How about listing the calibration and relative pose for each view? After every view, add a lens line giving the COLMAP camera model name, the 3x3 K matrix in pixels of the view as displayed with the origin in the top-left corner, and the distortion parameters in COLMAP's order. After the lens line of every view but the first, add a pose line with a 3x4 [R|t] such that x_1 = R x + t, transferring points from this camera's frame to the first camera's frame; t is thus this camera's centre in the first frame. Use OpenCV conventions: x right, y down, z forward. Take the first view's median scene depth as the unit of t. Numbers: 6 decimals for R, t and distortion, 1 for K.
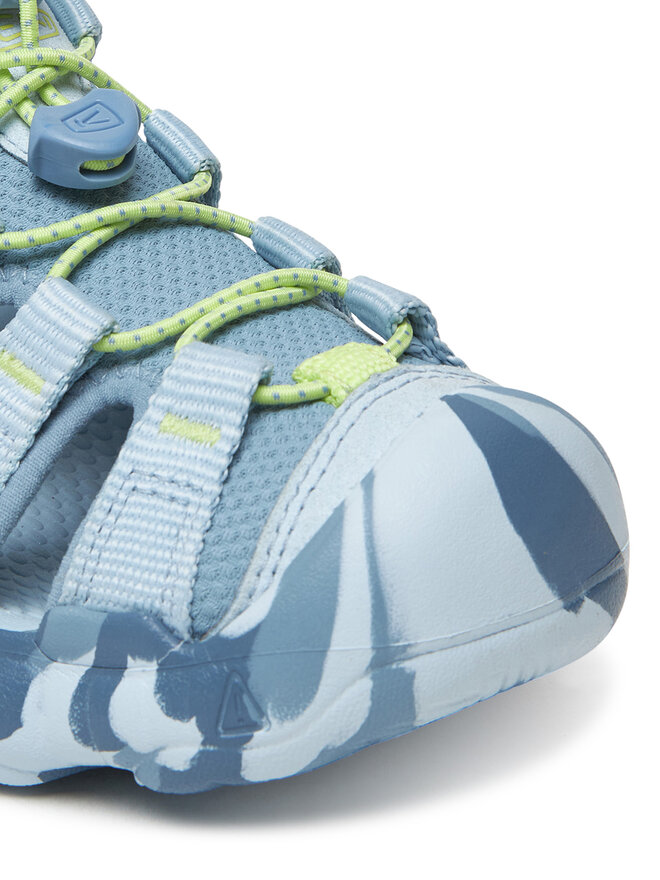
lens RADIAL K [[2855.8, 0, 330.0], [0, 2855.8, 440.0], [0, 0, 1]] dist [-0.145159, 1.720927]
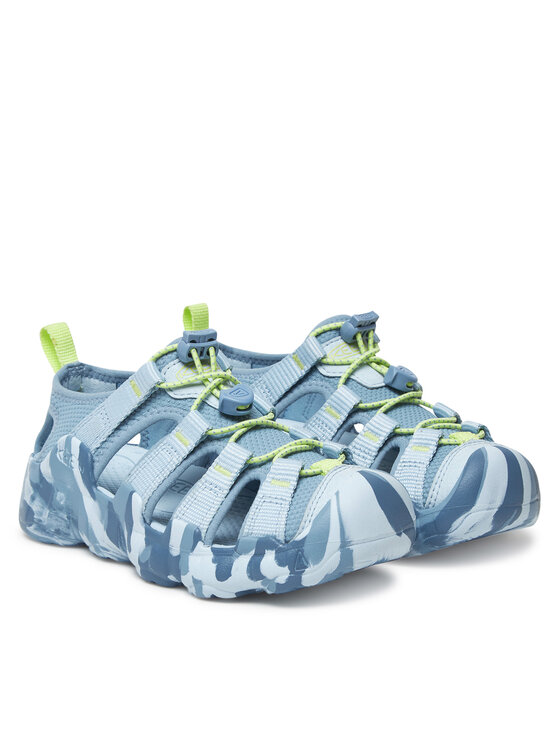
lens RADIAL K [[4390.1, 0, 280.0], [0, 4390.1, 373.0], [0, 0, 1]] dist [0.012546, 0.662503]
pose [[0.997631, -0.022887, 0.064870, -0.371314], [0.033250, 0.985986, -0.163479, 0.690786], [-0.060219, 0.165249, 0.984412, -3.952988]]
